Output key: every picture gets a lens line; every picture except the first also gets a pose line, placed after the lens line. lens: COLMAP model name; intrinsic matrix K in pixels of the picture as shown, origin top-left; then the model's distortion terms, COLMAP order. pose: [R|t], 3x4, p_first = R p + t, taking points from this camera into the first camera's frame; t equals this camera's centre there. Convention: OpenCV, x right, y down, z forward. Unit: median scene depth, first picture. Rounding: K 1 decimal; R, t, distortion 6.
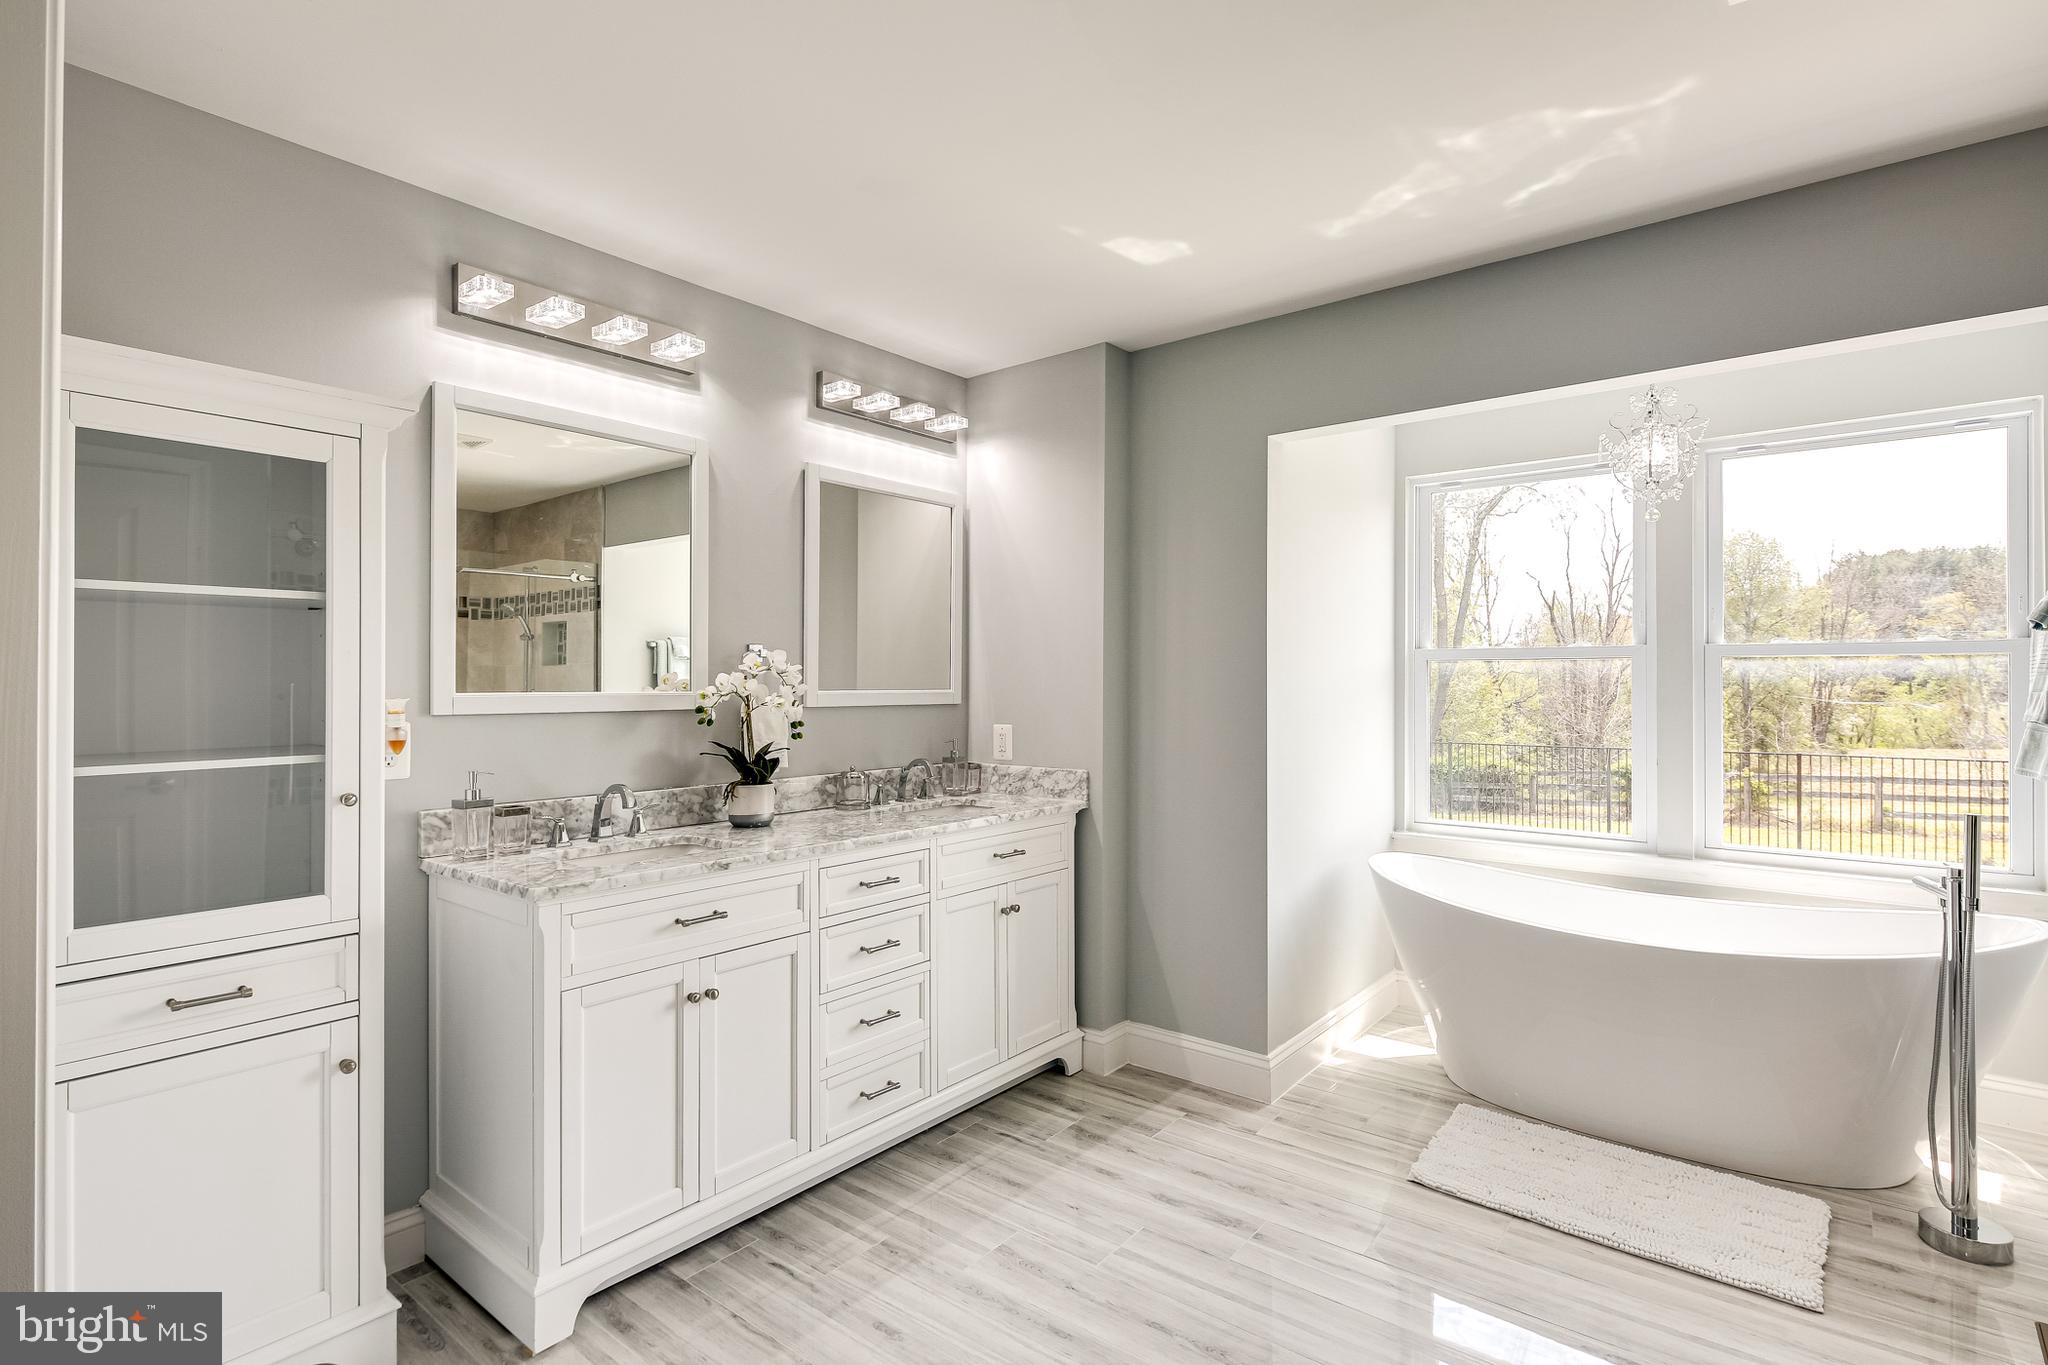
lens RADIAL K [[1003.5, 0, 1011.6], [0, 1003.5, 679.2], [0, 0, 1]] dist [0.010087, -0.005205]
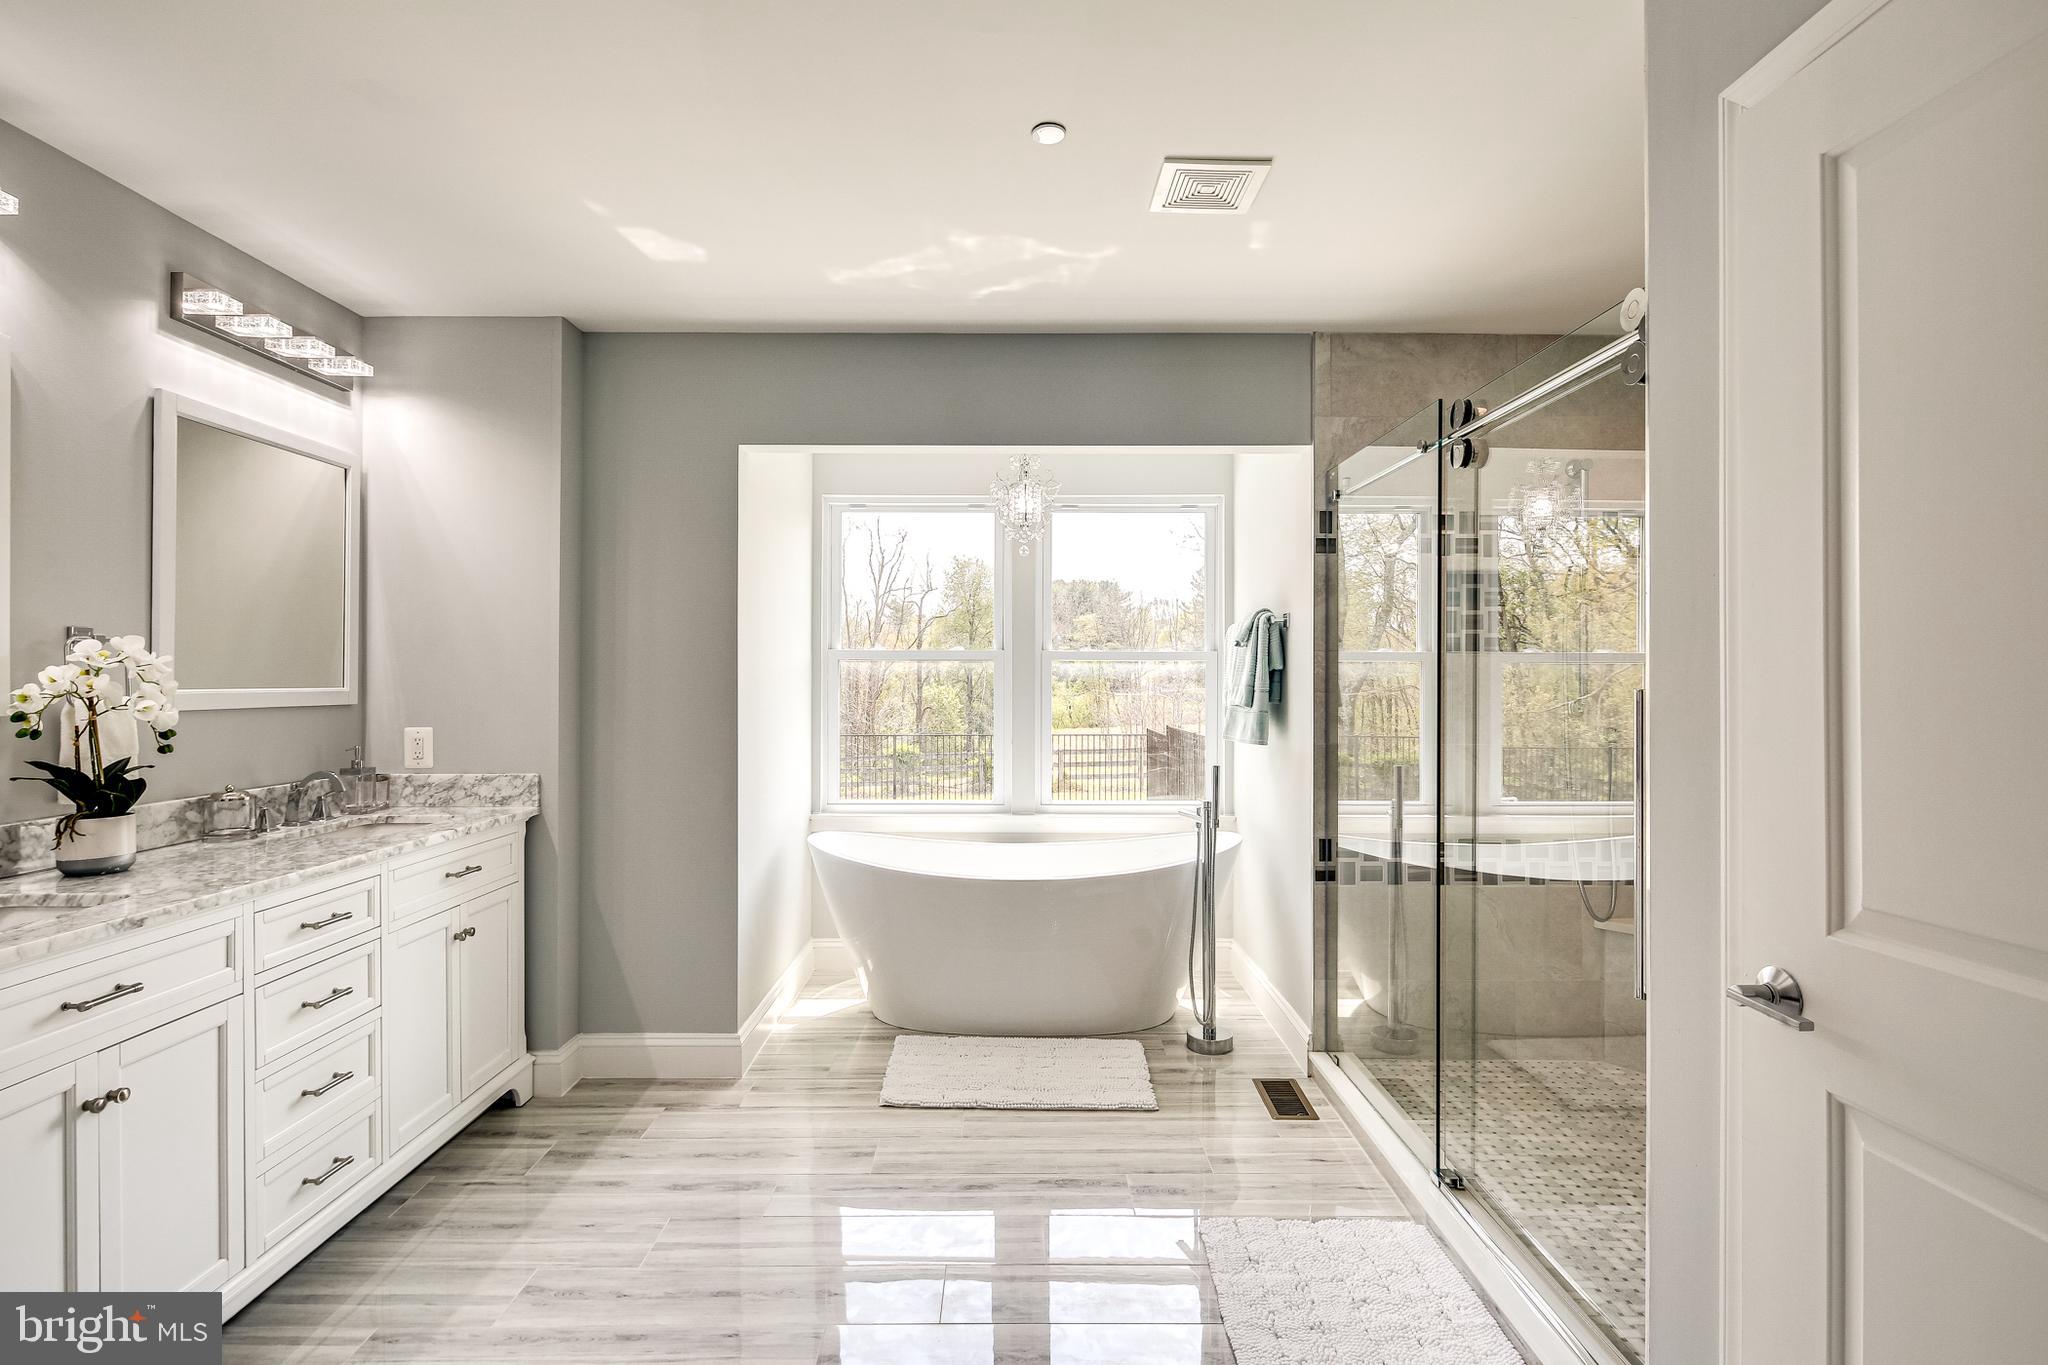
lens RADIAL K [[1003.5, 0, 1014.7], [0, 1003.5, 686.2], [0, 0, 1]] dist [0.010087, -0.005205]
pose [[0.776839, -0.002881, 0.629693, -0.184157], [-0.003727, 0.999951, 0.009173, -0.000550], [-0.629689, -0.009472, 0.776790, 0.000477]]
